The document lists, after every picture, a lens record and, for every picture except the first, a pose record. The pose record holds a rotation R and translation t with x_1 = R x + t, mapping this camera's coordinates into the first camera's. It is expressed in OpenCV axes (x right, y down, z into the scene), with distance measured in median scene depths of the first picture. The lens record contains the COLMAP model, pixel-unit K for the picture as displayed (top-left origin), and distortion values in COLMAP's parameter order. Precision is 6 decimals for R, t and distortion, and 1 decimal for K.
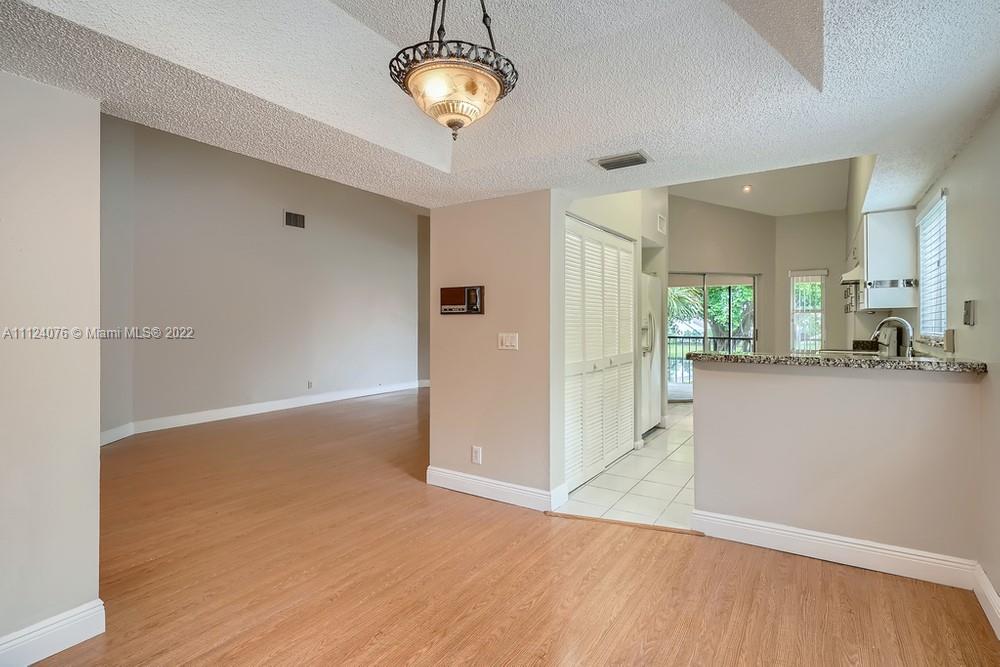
lens RADIAL K [[484.7, 0, 522.4], [0, 484.7, 316.6], [0, 0, 1]] dist [0.000102, 0.001128]
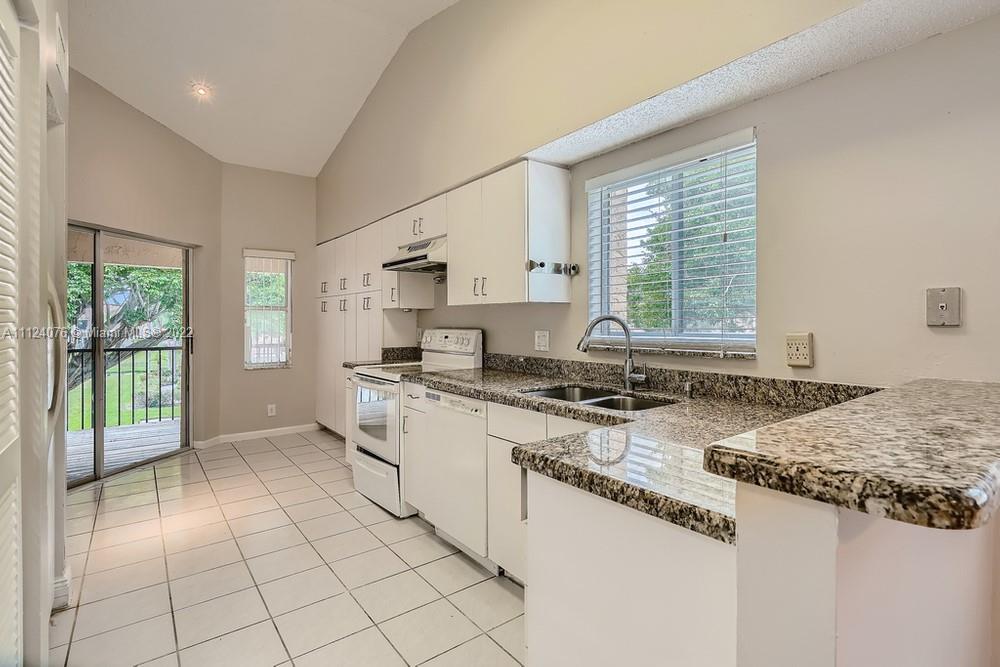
lens RADIAL K [[482.5, 0, 521.7], [0, 482.5, 322.2], [0, 0, 1]] dist [-0.002833, -0.000241]
pose [[0.330464, -0.001800, 0.943817, 0.119644], [-0.006097, 0.999973, 0.004042, 0.011155], [-0.943799, -0.007091, 0.330444, 1.095940]]
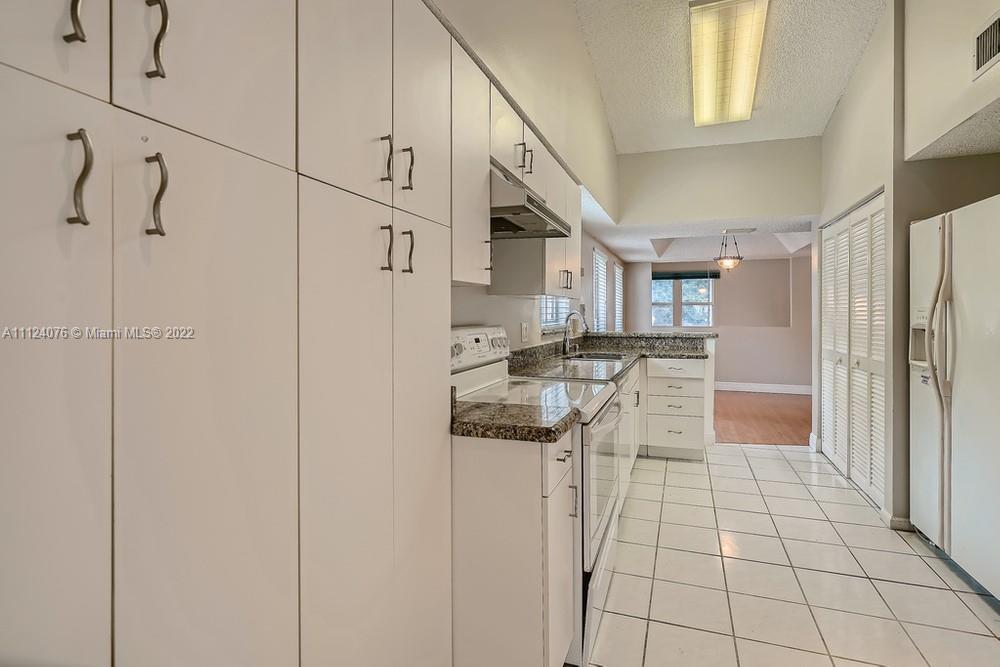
lens RADIAL K [[479.2, 0, 523.7], [0, 479.2, 315.2], [0, 0, 1]] dist [-0.000207, 0.000152]
pose [[-0.972606, 0.003896, -0.232429, 1.387017], [0.005770, 0.999956, -0.007387, 0.024248], [0.232390, -0.008526, -0.972585, 2.482862]]
